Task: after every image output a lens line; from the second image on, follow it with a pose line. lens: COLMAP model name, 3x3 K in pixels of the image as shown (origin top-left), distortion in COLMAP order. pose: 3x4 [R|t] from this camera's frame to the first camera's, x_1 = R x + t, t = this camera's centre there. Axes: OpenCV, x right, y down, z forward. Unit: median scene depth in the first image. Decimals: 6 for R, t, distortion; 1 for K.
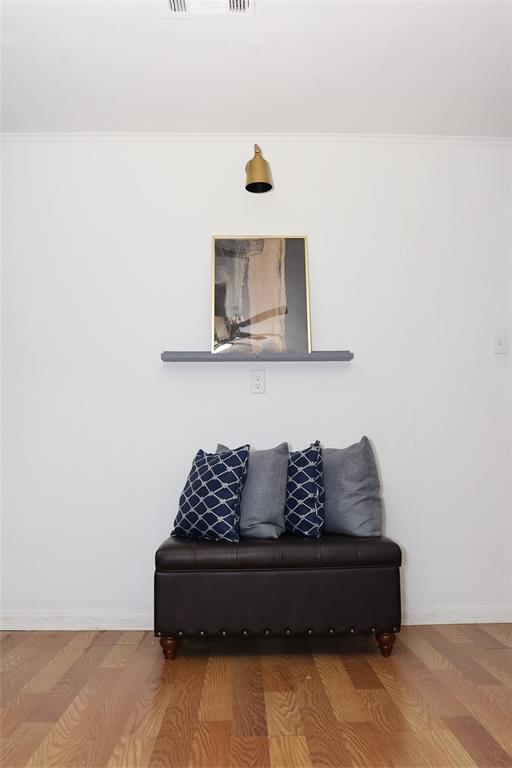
lens RADIAL K [[635.8, 0, 258.6], [0, 635.8, 384.1], [0, 0, 1]] dist [-0.089450, 0.075917]
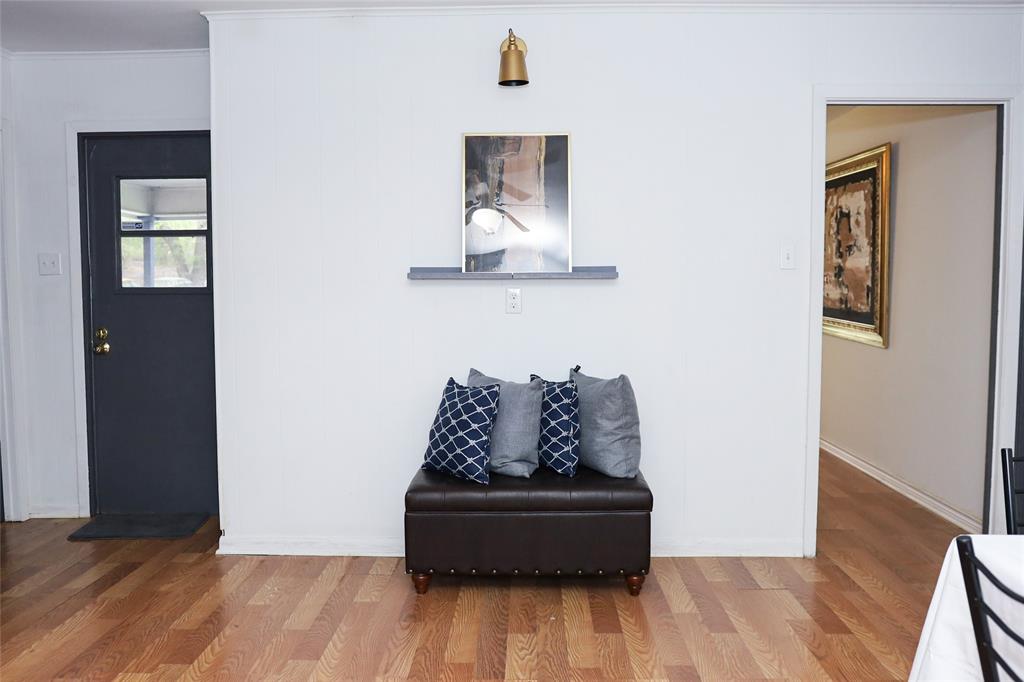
lens RADIAL K [[847.7, 0, 502.6], [0, 847.7, 345.6], [0, 0, 1]] dist [-0.089450, 0.075917]
pose [[0.998366, 0.007373, -0.056660, 0.061431], [0.004415, 0.978719, 0.205156, -0.223602], [0.056967, -0.205071, 0.977088, -0.238044]]
